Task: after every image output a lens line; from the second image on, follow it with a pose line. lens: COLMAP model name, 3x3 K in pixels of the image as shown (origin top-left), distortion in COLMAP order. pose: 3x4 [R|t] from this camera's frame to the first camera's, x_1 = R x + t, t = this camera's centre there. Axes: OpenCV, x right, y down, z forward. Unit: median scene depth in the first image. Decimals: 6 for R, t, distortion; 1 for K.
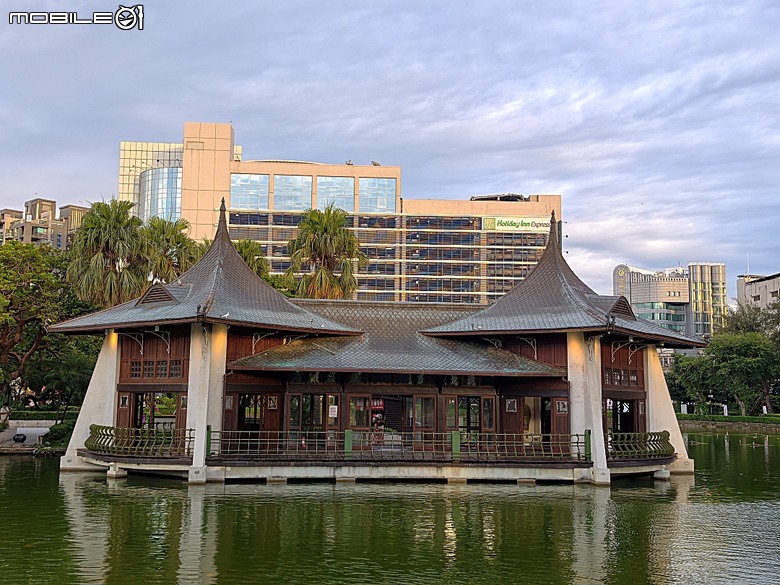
lens RADIAL K [[866.8, 0, 390.0], [0, 866.8, 292.5], [0, 0, 1]] dist [0.112176, -0.003473]
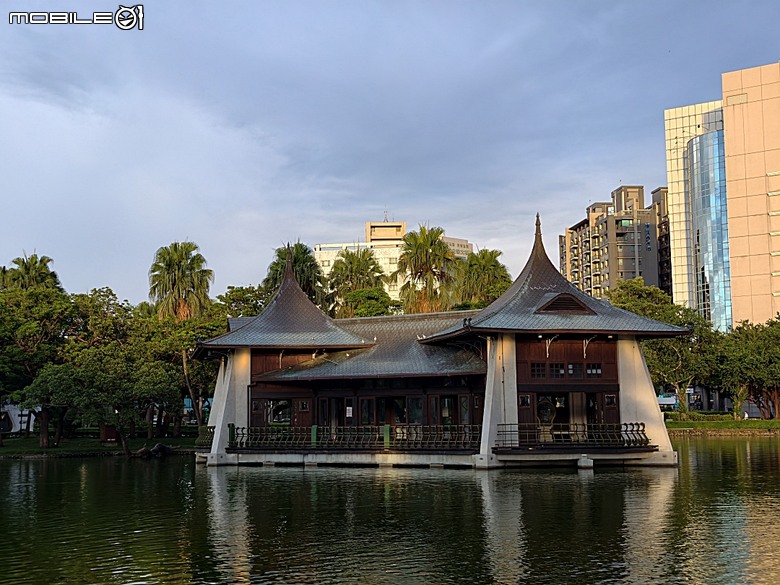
lens RADIAL K [[1127.5, 0, 390.0], [0, 1127.5, 292.5], [0, 0, 1]] dist [0.109436, 0.007251]
pose [[0.790894, -0.090434, -0.605234, 1.033084], [0.095504, 0.995142, -0.023894, 0.017028], [0.604455, -0.038904, 0.795689, -0.220280]]
